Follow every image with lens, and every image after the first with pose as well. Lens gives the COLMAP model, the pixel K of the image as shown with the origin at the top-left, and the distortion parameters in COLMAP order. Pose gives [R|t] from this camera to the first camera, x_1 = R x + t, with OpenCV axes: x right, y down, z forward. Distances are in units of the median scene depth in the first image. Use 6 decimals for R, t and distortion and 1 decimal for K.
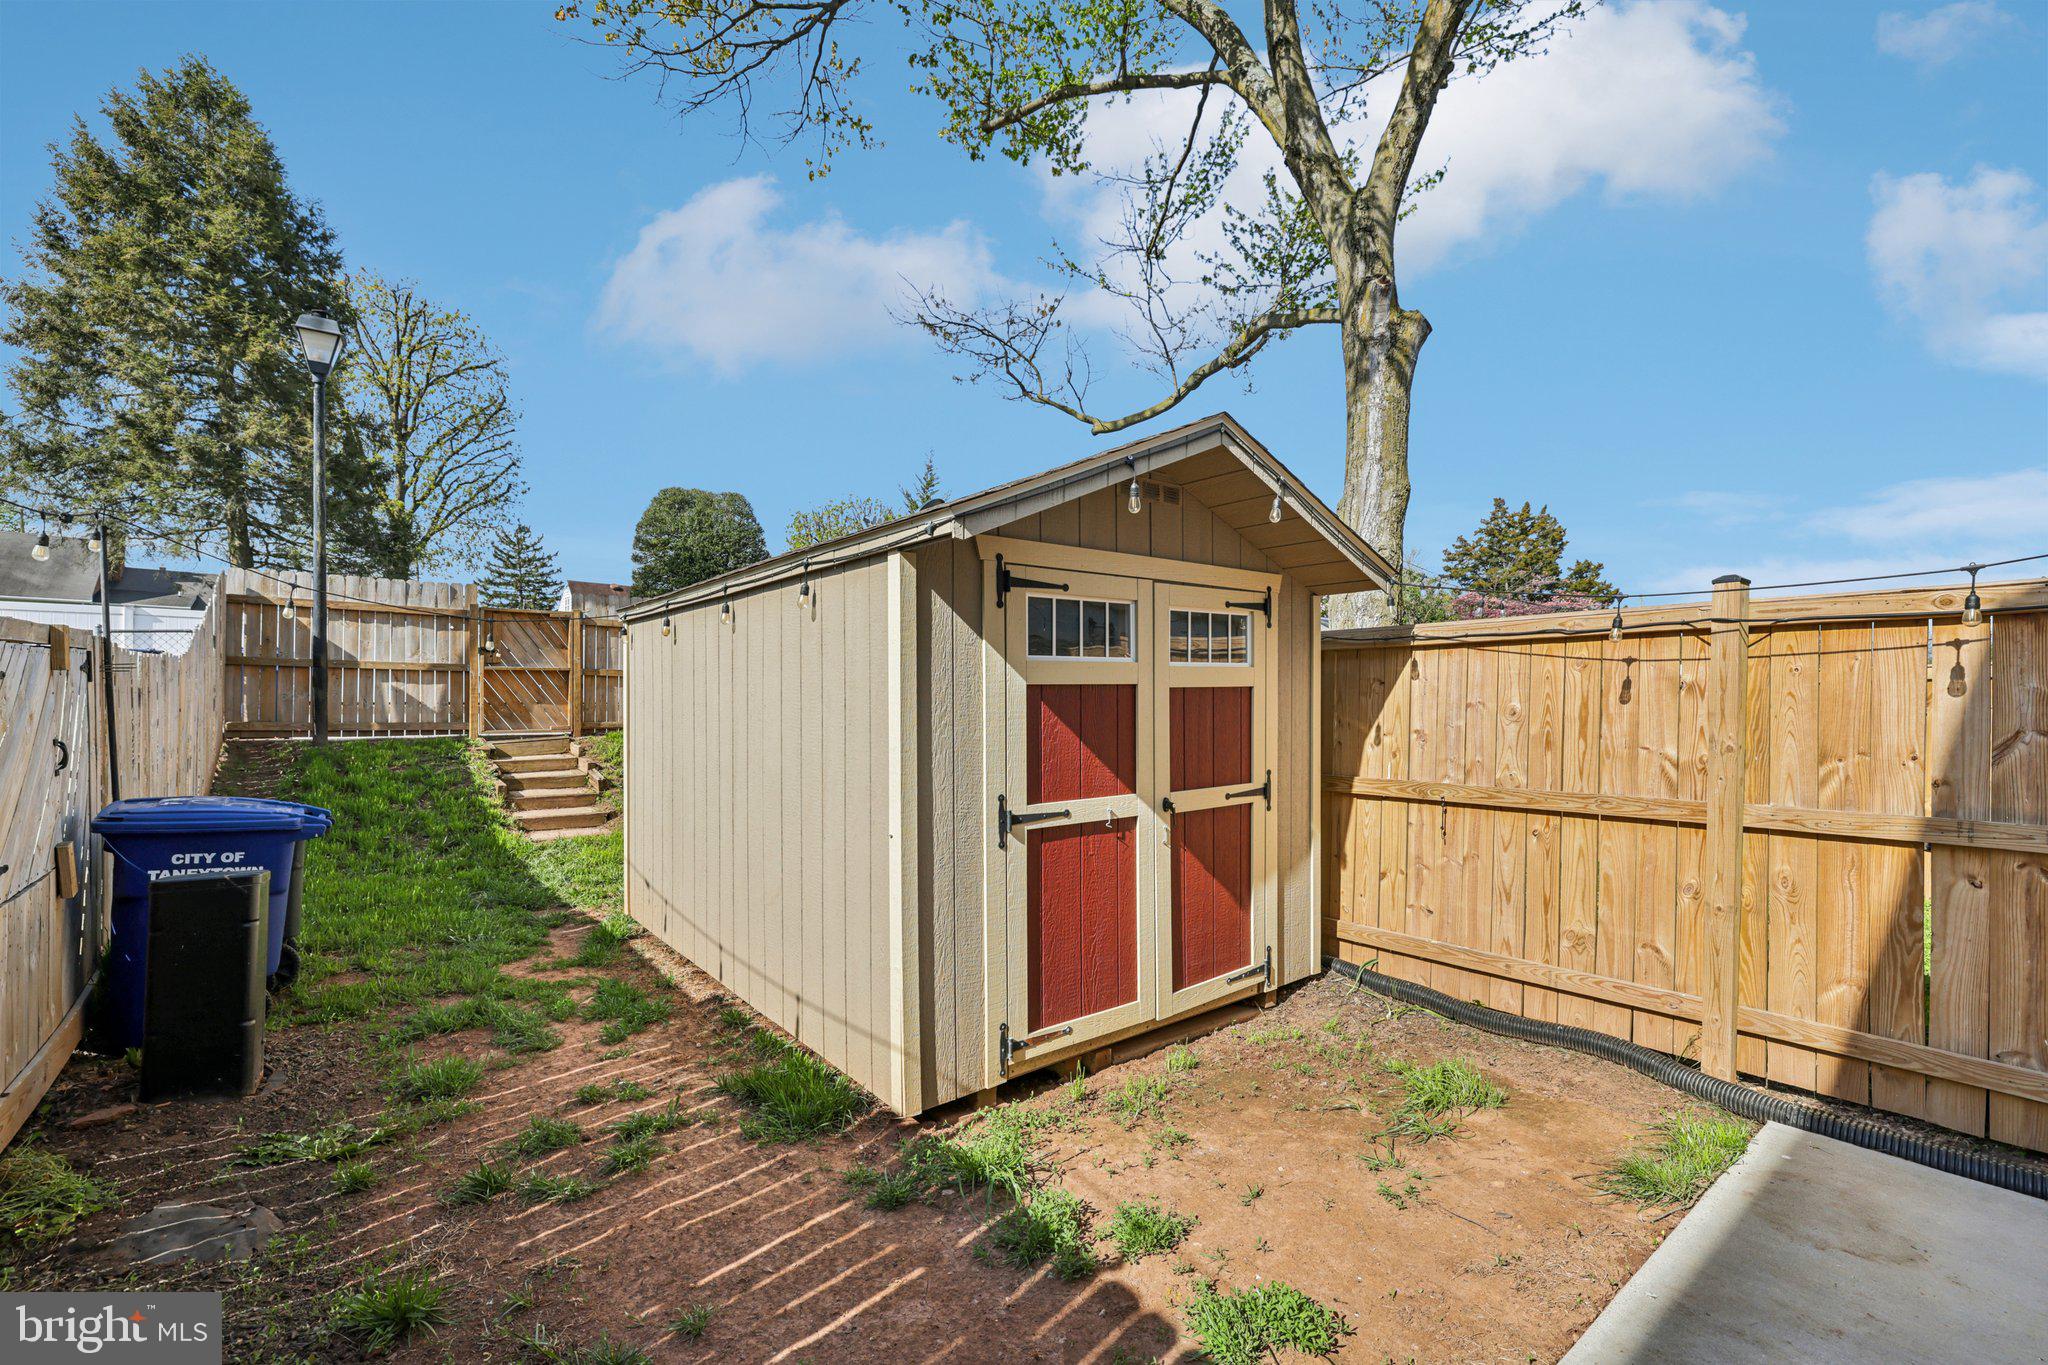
lens RADIAL K [[865.1, 0, 1015.7], [0, 865.1, 709.6], [0, 0, 1]] dist [0.007837, 0.000781]
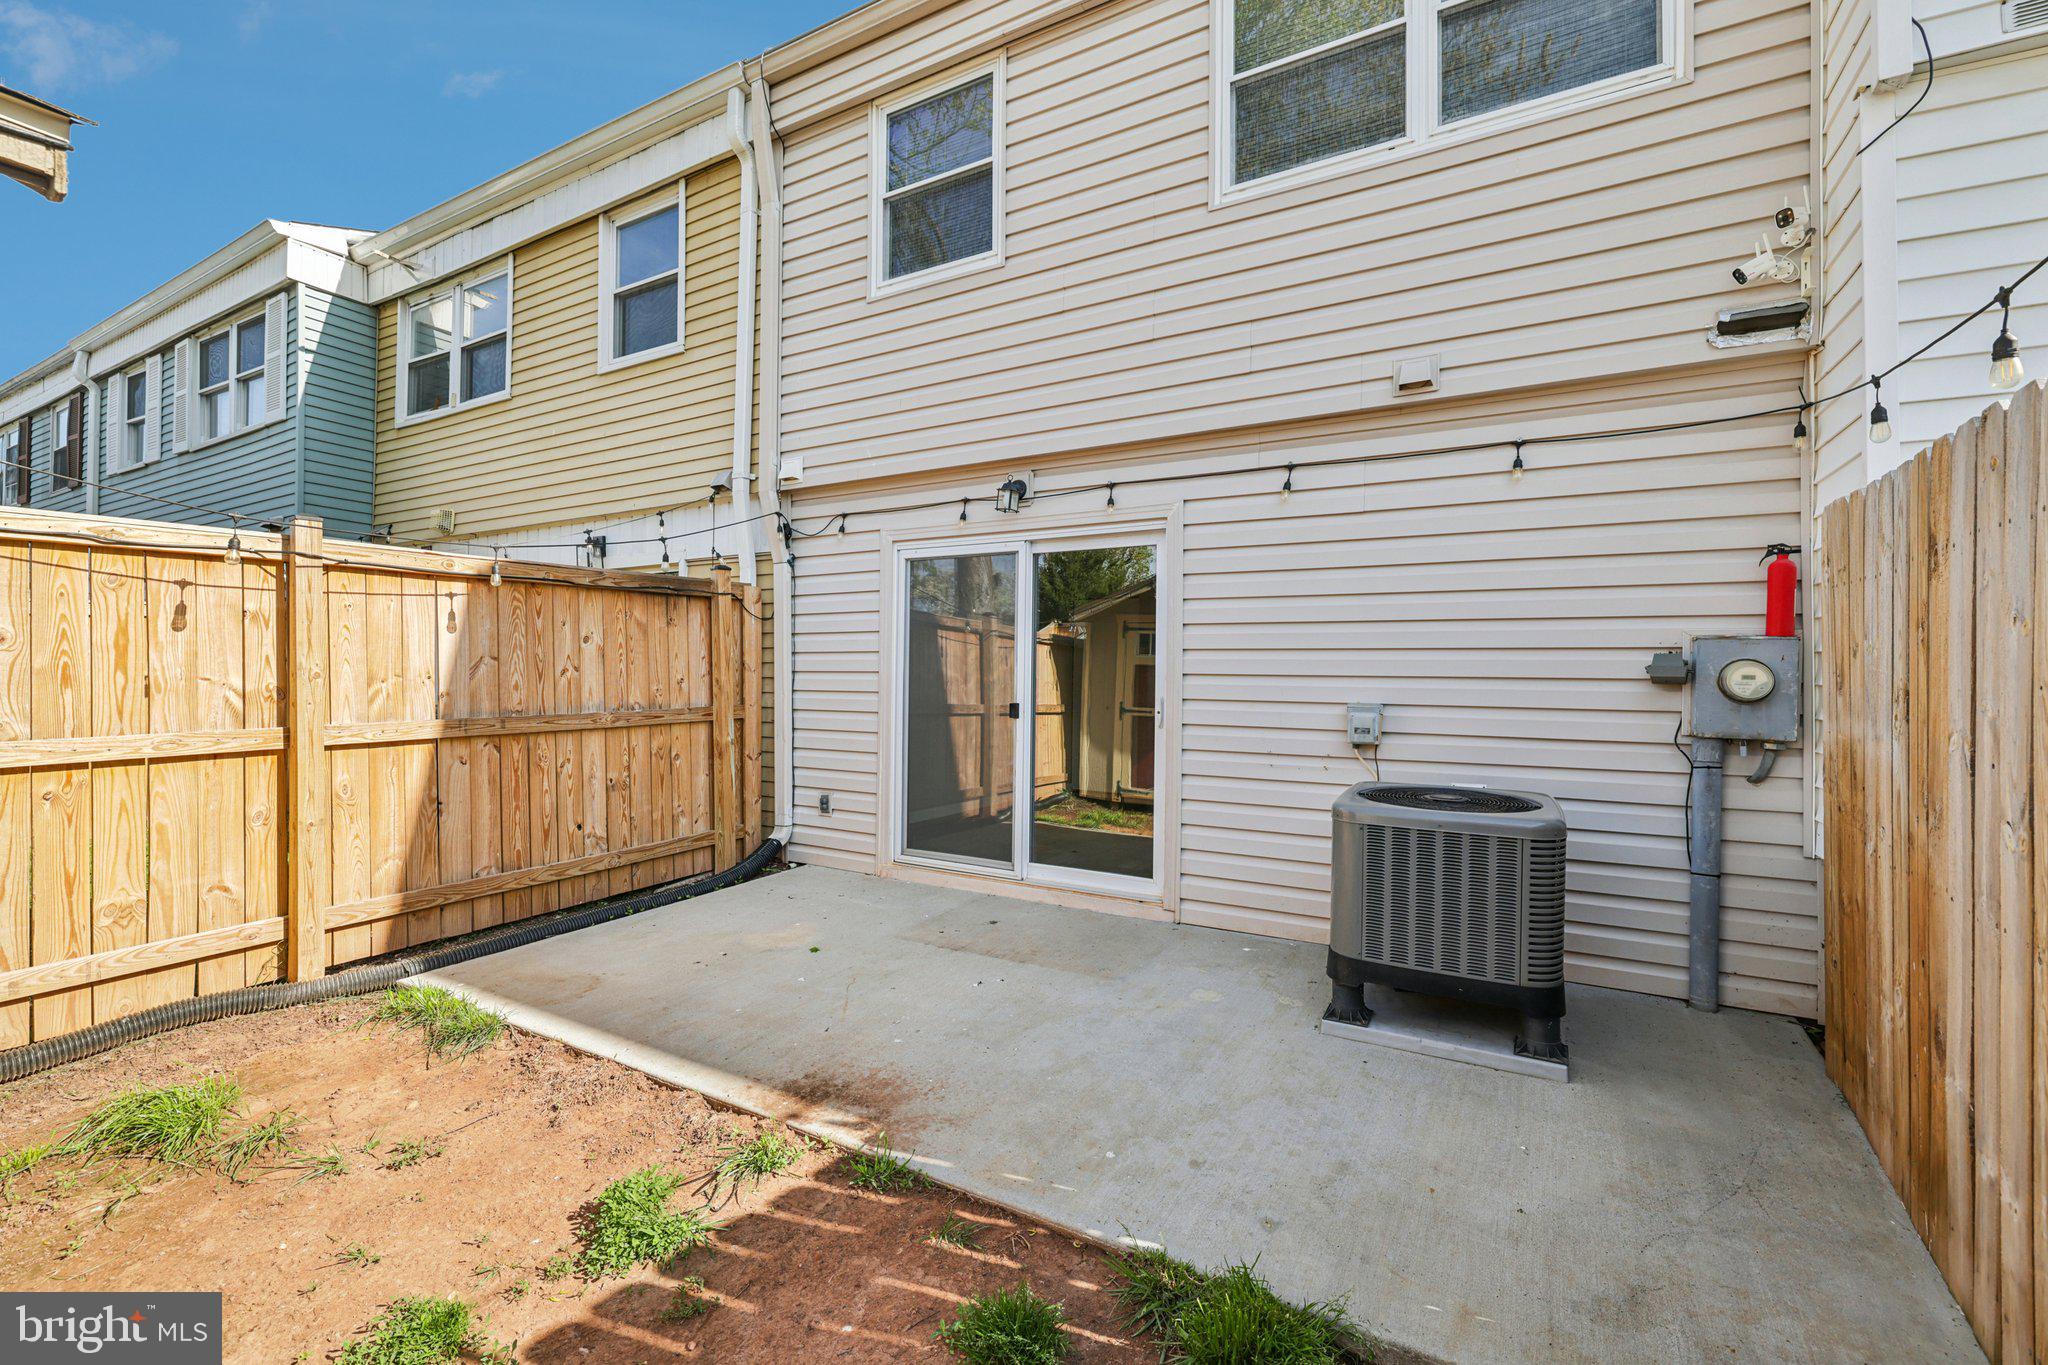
lens RADIAL K [[865.1, 0, 1028.5], [0, 865.1, 675.6], [0, 0, 1]] dist [0.007837, 0.000781]
pose [[-0.361097, -0.024017, 0.932219, -0.519310], [-0.008715, 0.999712, 0.022380, 0.013172], [-0.932488, -0.000043, -0.361202, 0.571754]]
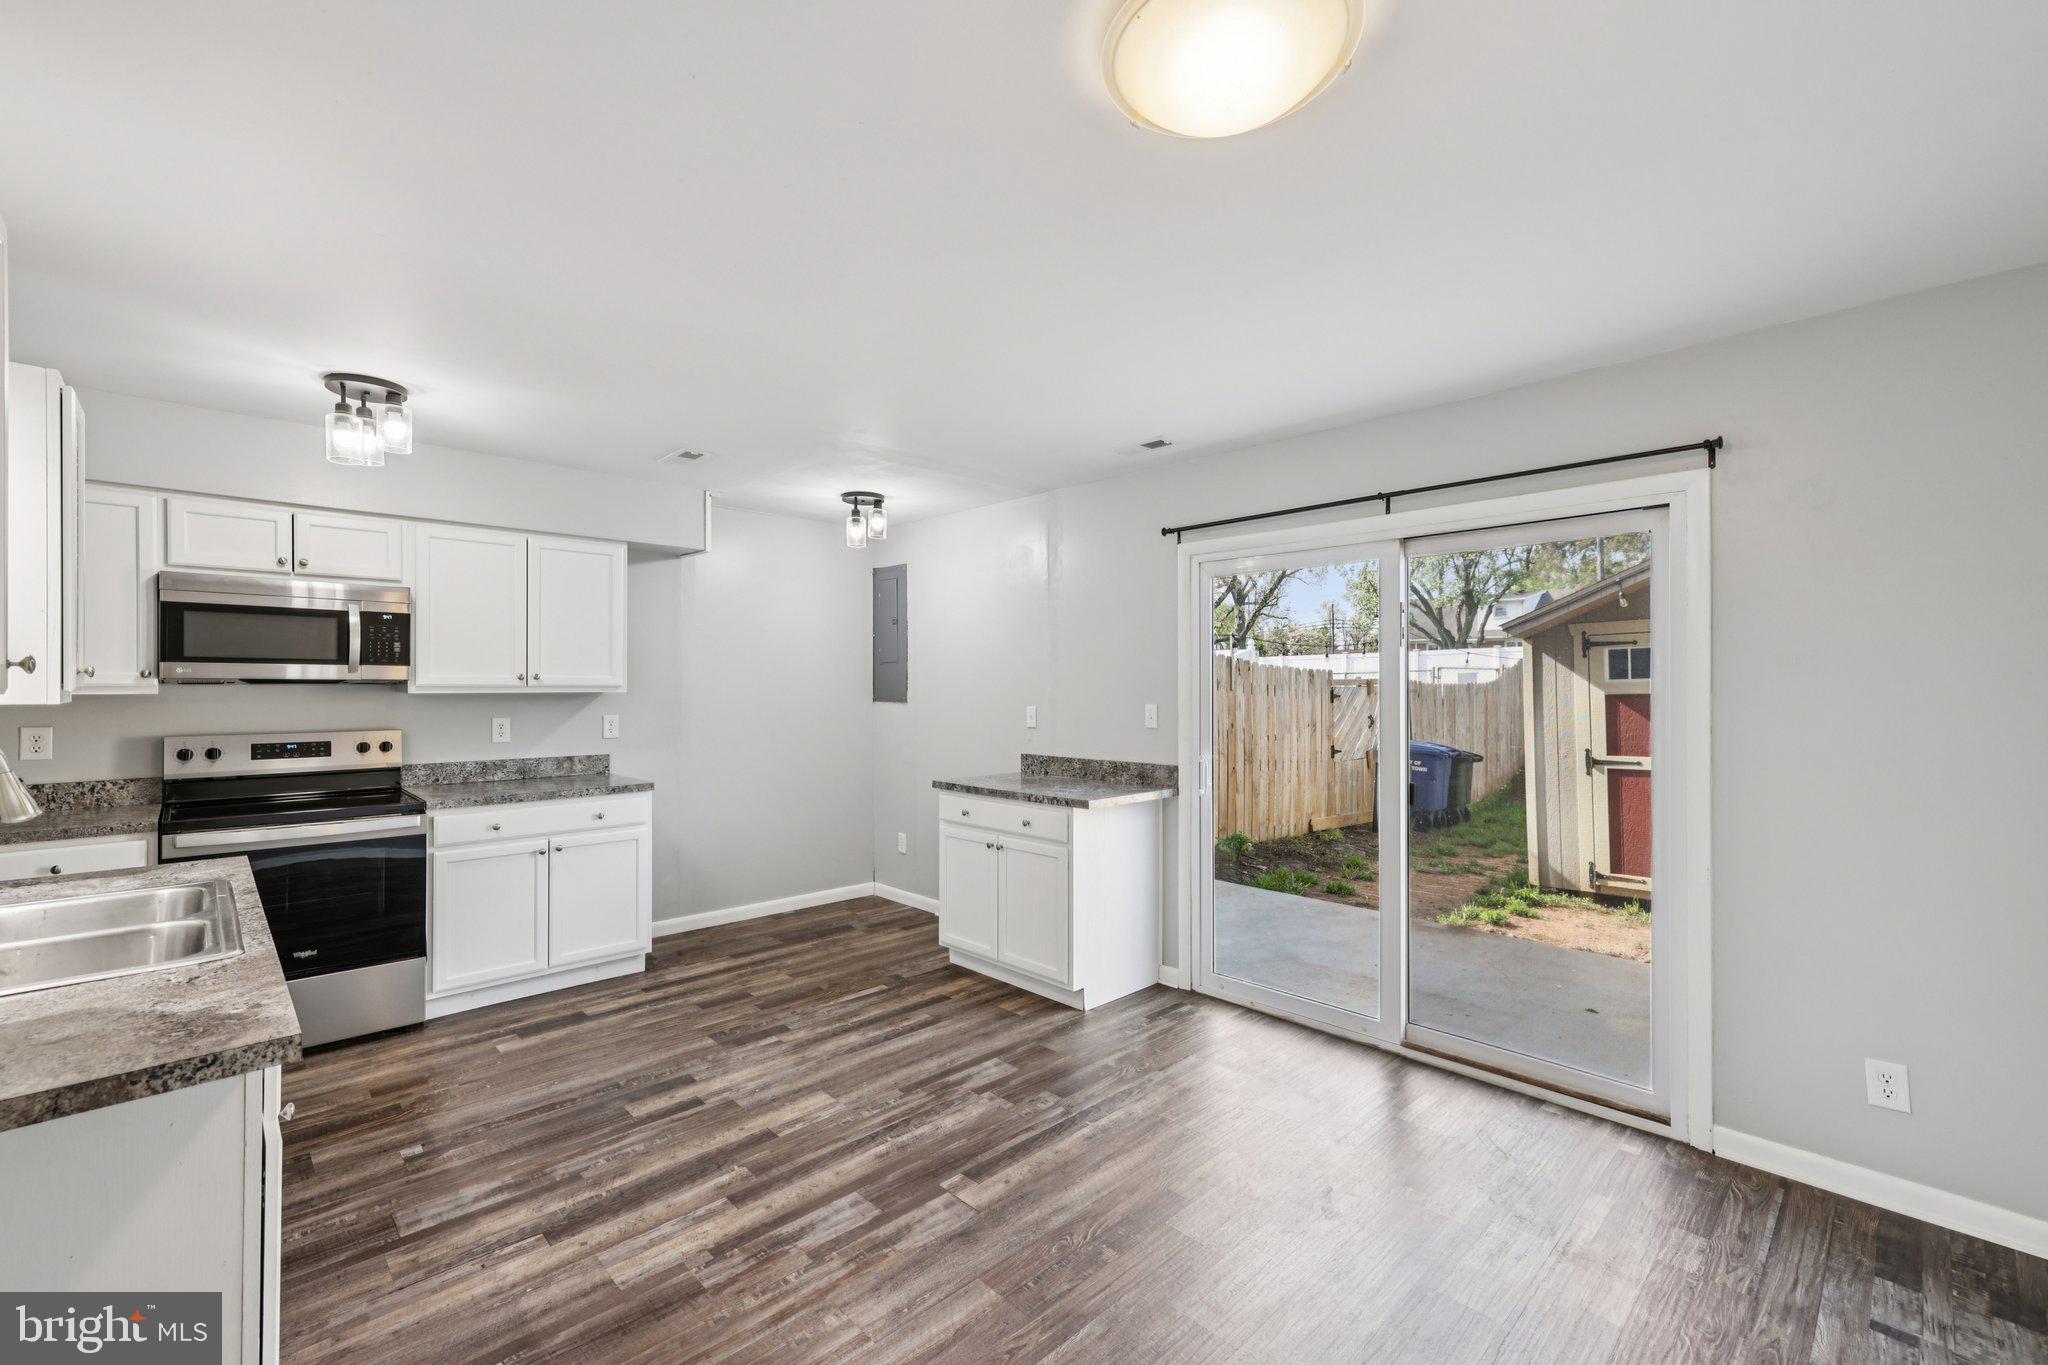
lens RADIAL K [[865.1, 0, 1022.1], [0, 865.1, 685.1], [0, 0, 1]] dist [0.007837, 0.000781]
pose [[0.097484, -0.025414, -0.994913, 1.829919], [-0.009779, 0.999601, -0.026492, 0.015165], [0.995189, 0.012312, 0.097196, -0.512020]]
